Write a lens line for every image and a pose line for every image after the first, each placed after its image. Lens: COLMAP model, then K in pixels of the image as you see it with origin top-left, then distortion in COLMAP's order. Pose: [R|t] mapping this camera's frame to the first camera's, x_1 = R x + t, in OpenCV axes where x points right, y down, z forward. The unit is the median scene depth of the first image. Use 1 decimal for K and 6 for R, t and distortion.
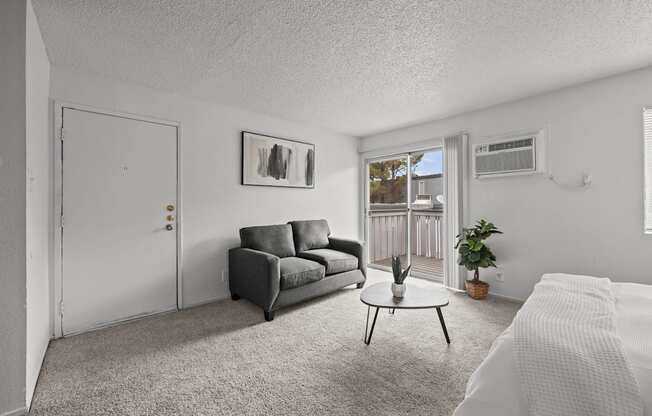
lens RADIAL K [[263.6, 0, 328.9], [0, 263.6, 203.2], [0, 0, 1]] dist [-0.000601, 0.000000]
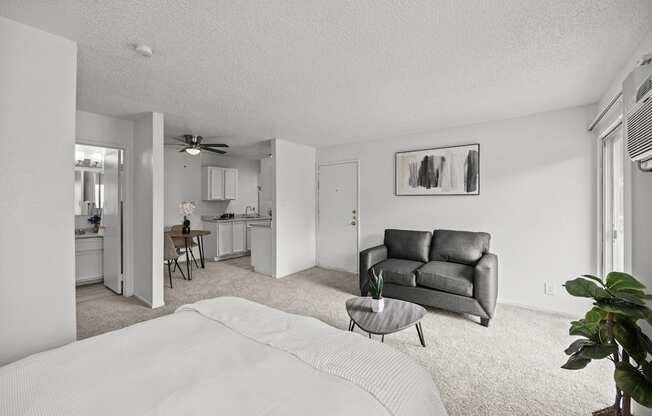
lens RADIAL K [[263.6, 0, 328.9], [0, 263.6, 203.2], [0, 0, 1]] dist [-0.000601, 0.000000]
pose [[0.199754, 0.017944, -0.979682, 0.803094], [0.003065, 0.999816, 0.018938, -0.054872], [0.979841, -0.006786, 0.199662, 0.412389]]
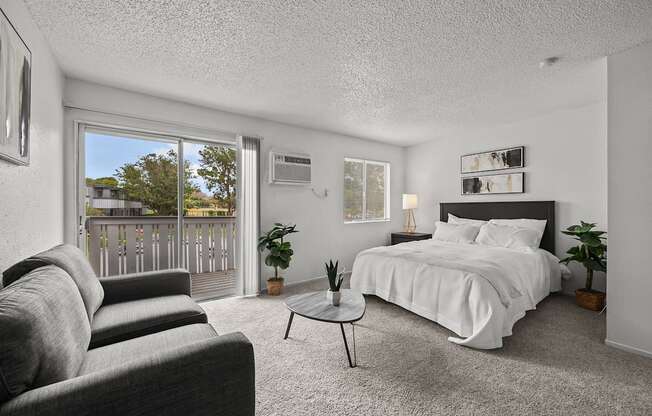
lens RADIAL K [[263.6, 0, 328.9], [0, 263.6, 203.2], [0, 0, 1]] dist [-0.000601, 0.000000]
pose [[0.084891, 0.015361, 0.996272, -0.455942], [-0.007687, 0.999862, -0.014761, 0.000064], [-0.996361, -0.006405, 0.084997, 0.622358]]
